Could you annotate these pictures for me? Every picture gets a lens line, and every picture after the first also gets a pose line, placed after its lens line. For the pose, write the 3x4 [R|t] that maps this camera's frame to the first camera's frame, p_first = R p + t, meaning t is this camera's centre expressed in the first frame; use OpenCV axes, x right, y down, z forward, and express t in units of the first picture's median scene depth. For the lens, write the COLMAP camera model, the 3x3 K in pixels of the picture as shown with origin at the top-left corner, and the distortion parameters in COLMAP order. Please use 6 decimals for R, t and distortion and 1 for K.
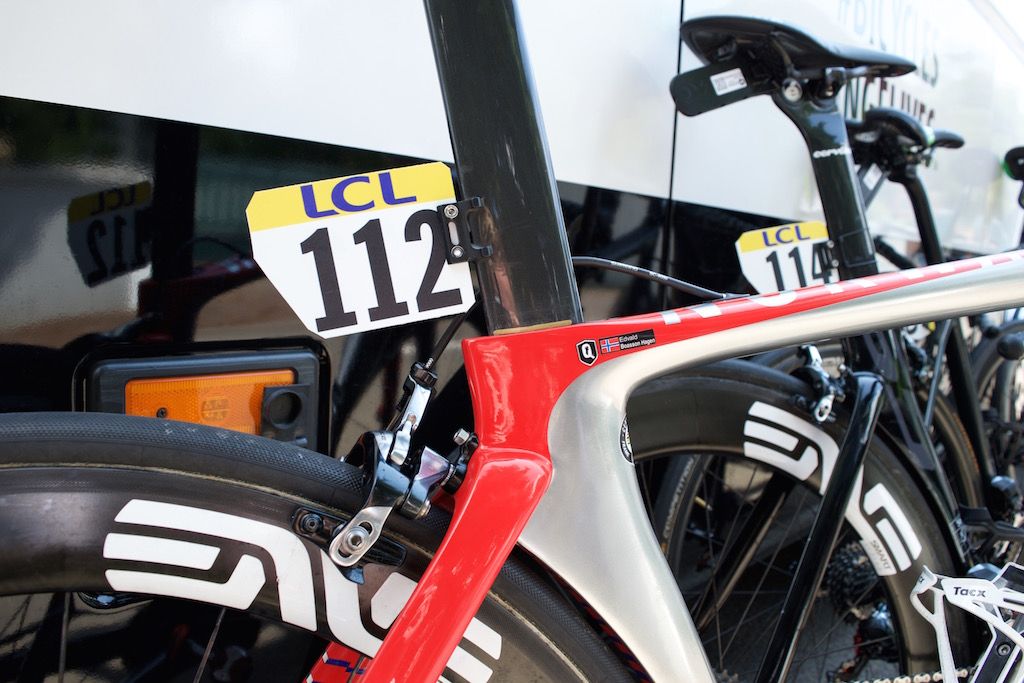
lens RADIAL K [[777.9, 0, 507.4], [0, 777.9, 340.9], [0, 0, 1]] dist [-0.084363, 0.012226]
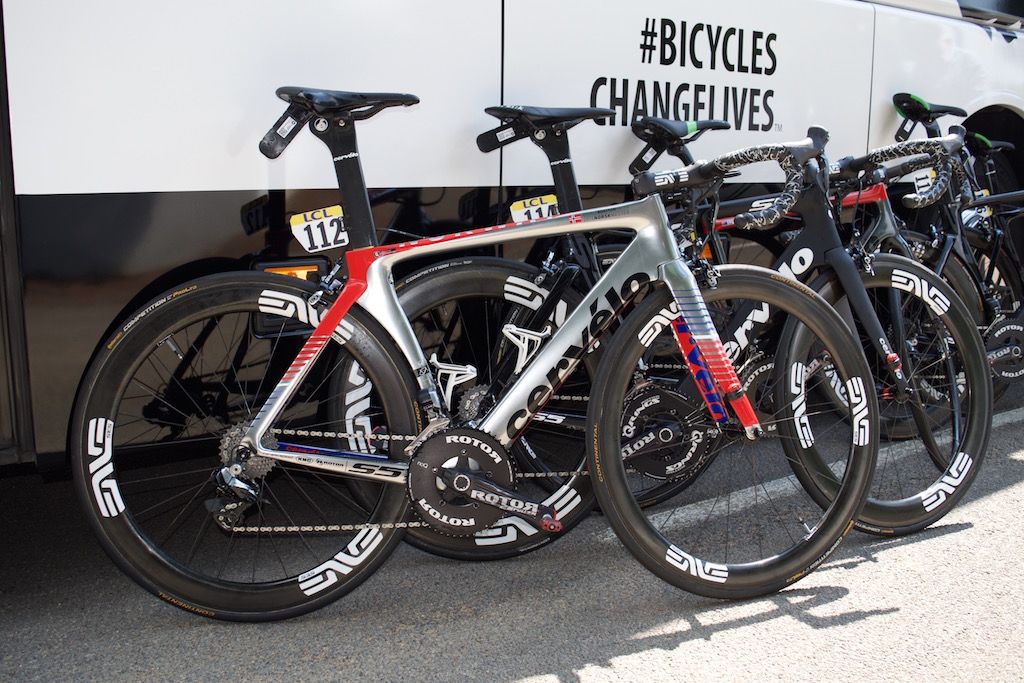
lens RADIAL K [[945.5, 0, 508.4], [0, 945.5, 346.1], [0, 0, 1]] dist [-0.118395, 0.000000]
pose [[0.980923, 0.001062, -0.194394, 1.541877], [0.017204, 0.995587, 0.092249, 0.043409], [0.193634, -0.093834, 0.976576, -3.226558]]
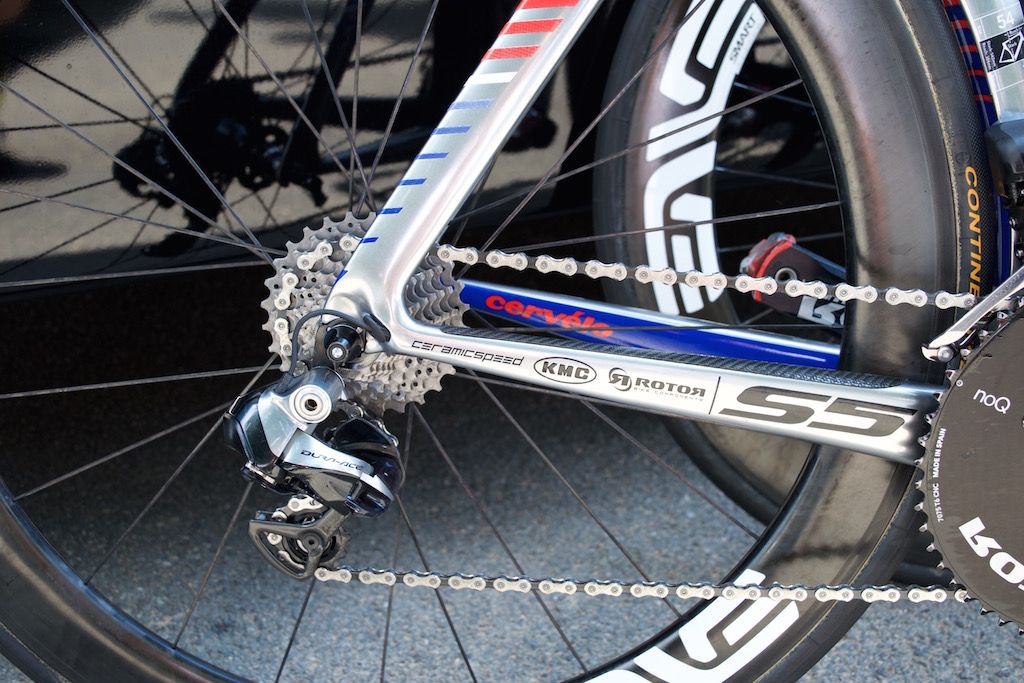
lens RADIAL K [[1050.4, 0, 506.7], [0, 1050.4, 344.4], [0, 0, 1]] dist [-0.062218, 0.000000]
pose [[0.936985, 0.101559, -0.334281, 0.173534], [0.009969, 0.948655, 0.316156, 0.498518], [0.349226, -0.299566, 0.887863, -0.463225]]
